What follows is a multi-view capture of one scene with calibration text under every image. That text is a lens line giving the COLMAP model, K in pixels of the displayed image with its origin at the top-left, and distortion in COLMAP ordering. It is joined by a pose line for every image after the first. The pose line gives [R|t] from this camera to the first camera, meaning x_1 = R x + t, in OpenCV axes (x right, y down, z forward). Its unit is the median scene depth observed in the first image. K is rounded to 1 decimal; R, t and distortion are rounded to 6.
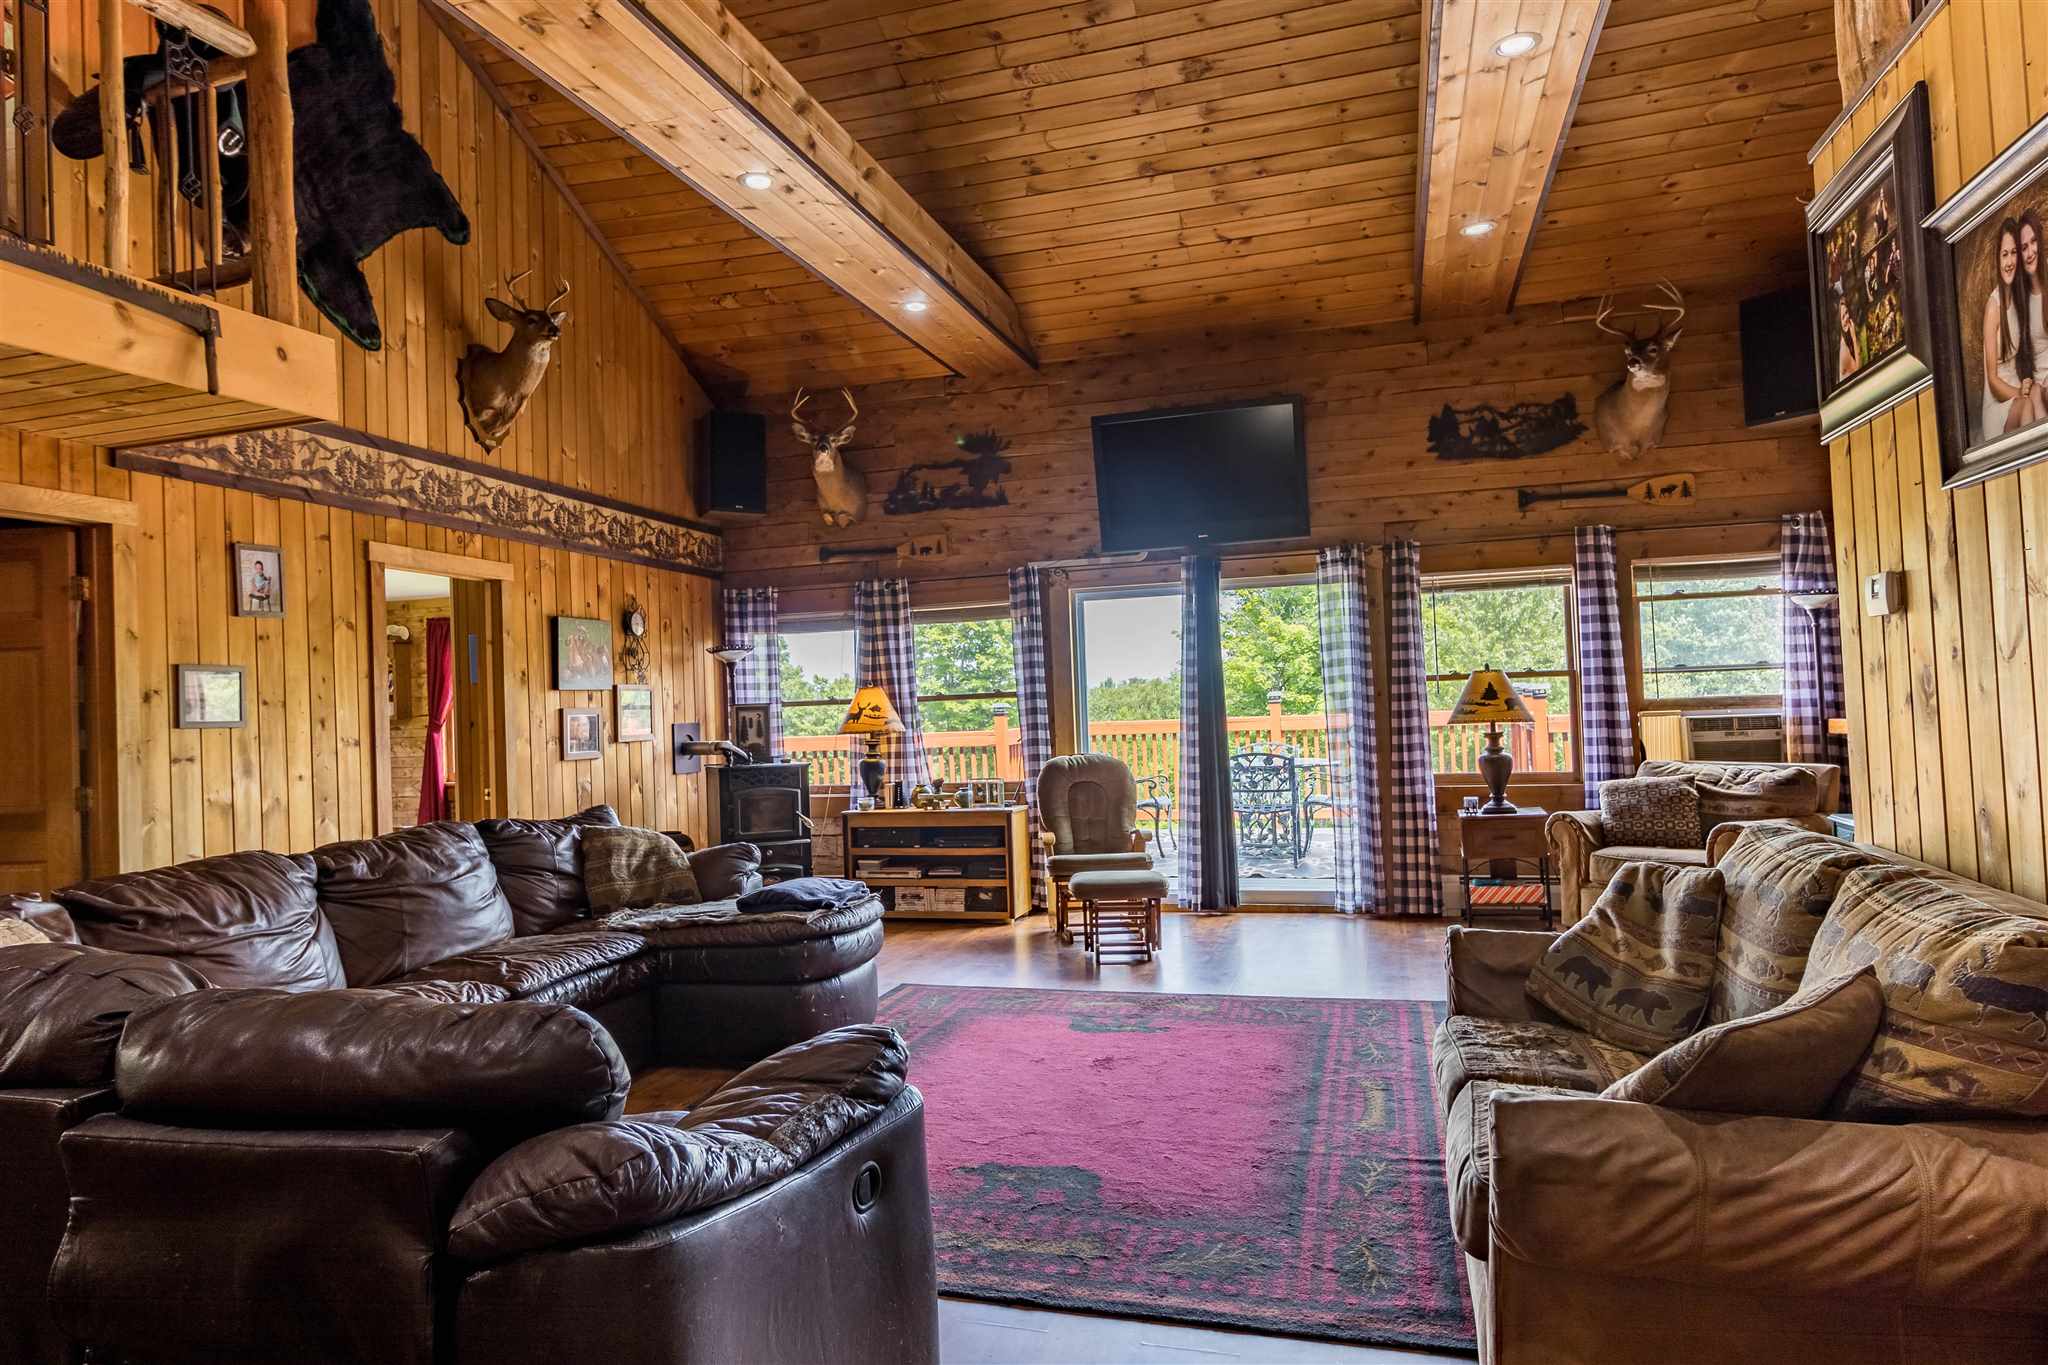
lens RADIAL K [[1294.9, 0, 947.7], [0, 1294.9, 670.6], [0, 0, 1]] dist [0.001571, -0.000037]
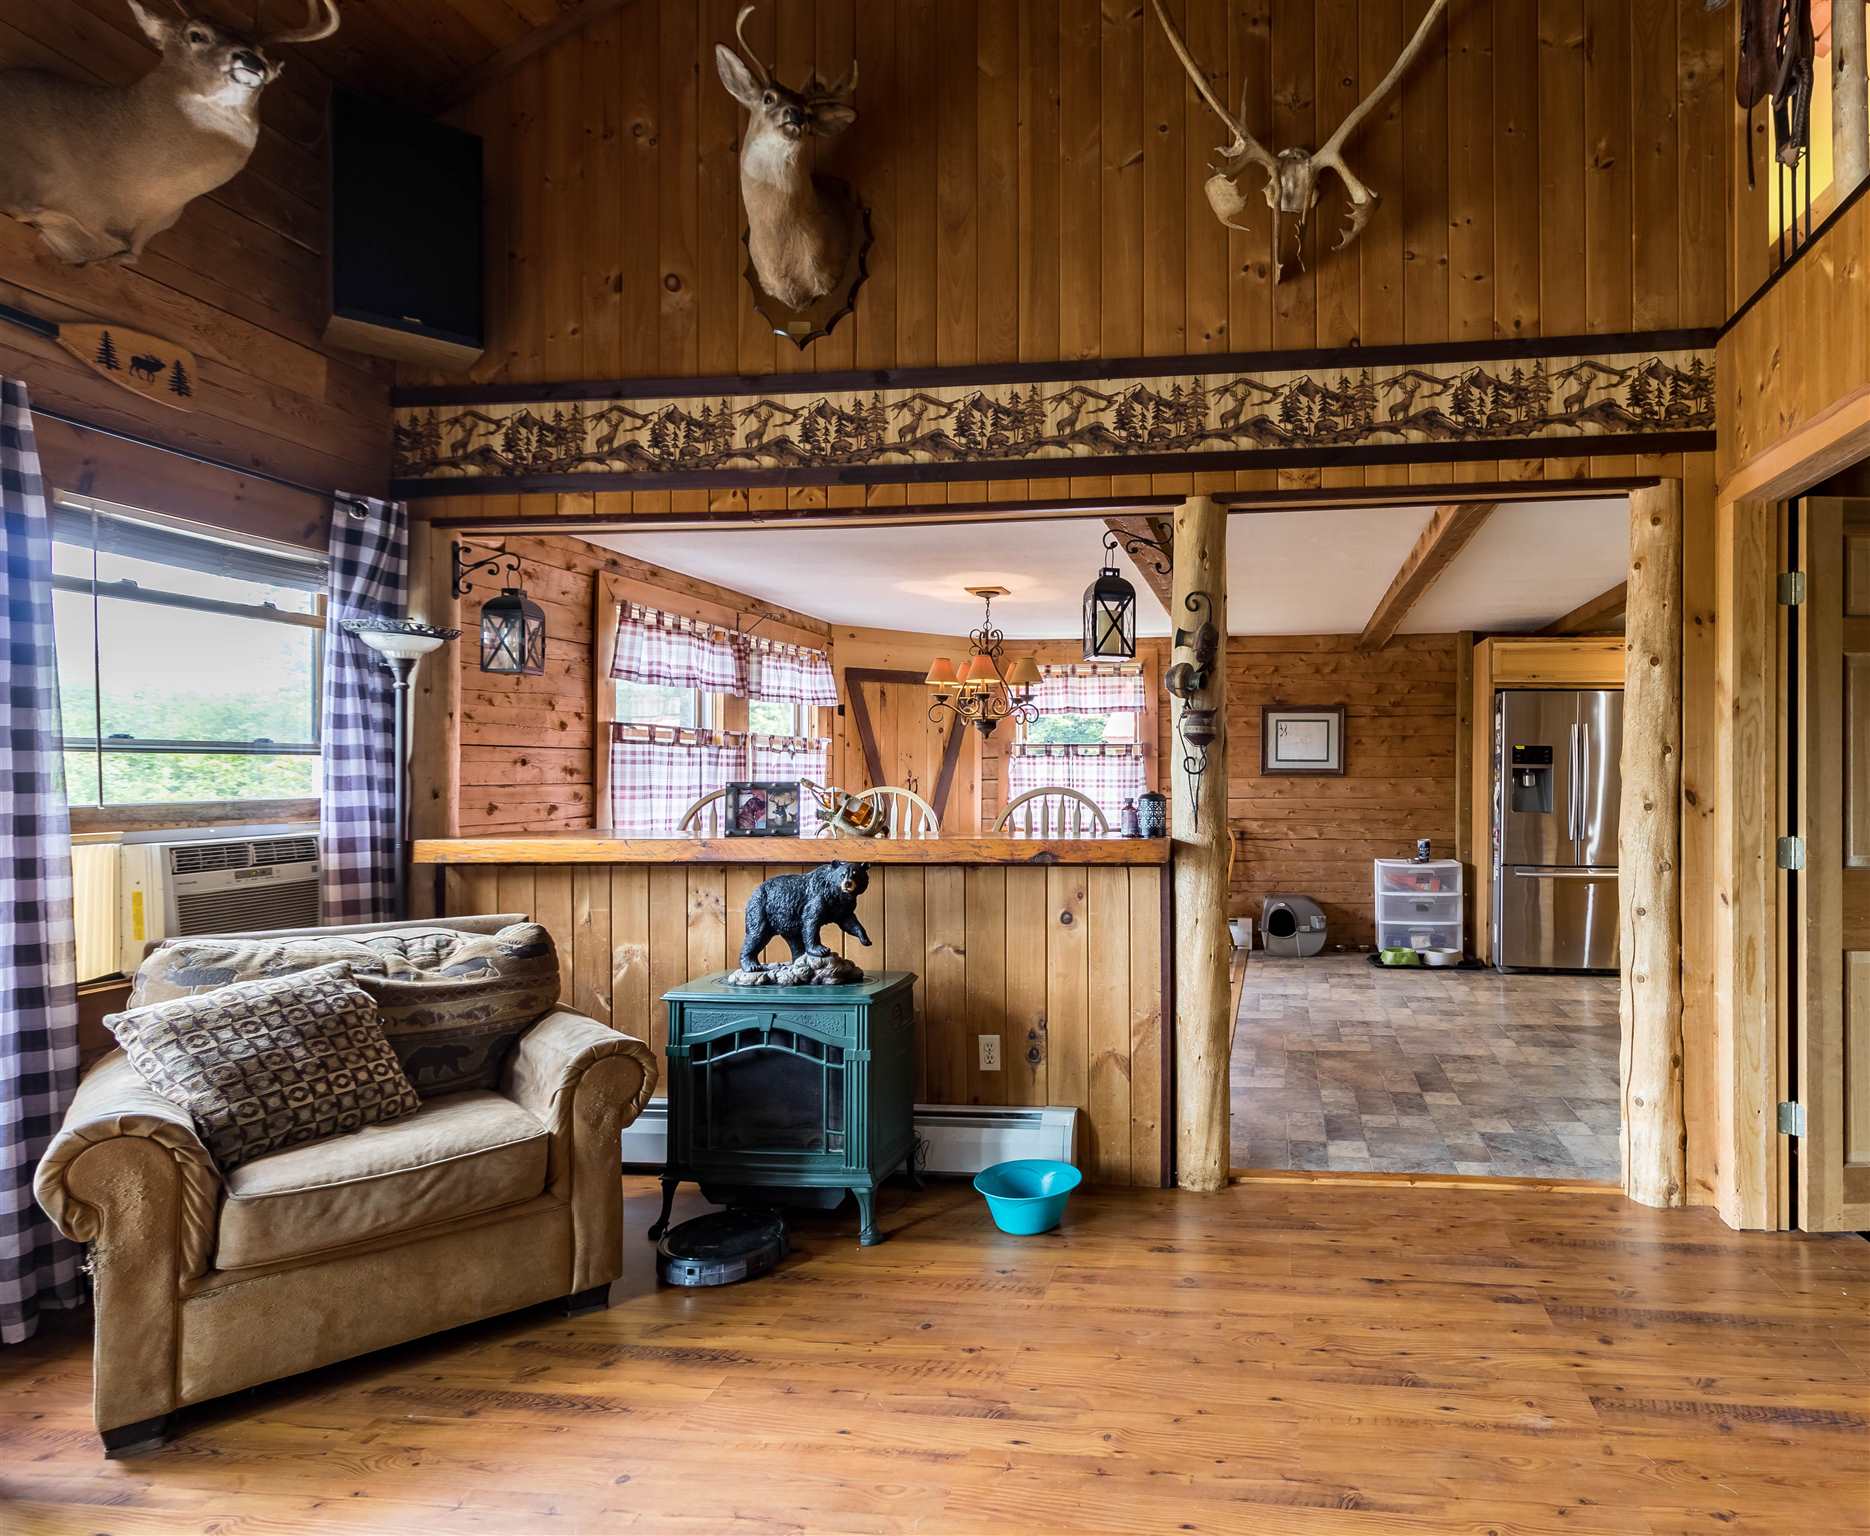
lens RADIAL K [[1044.8, 0, 1171.5], [0, 1044.8, 768.3], [0, 0, 1]] dist [-0.000528, -0.000500]
pose [[-0.216215, 0.039391, 0.975551, 0.136541], [-0.014840, 0.998938, -0.043624, 0.023250], [-0.976233, -0.023910, -0.215401, 0.888948]]
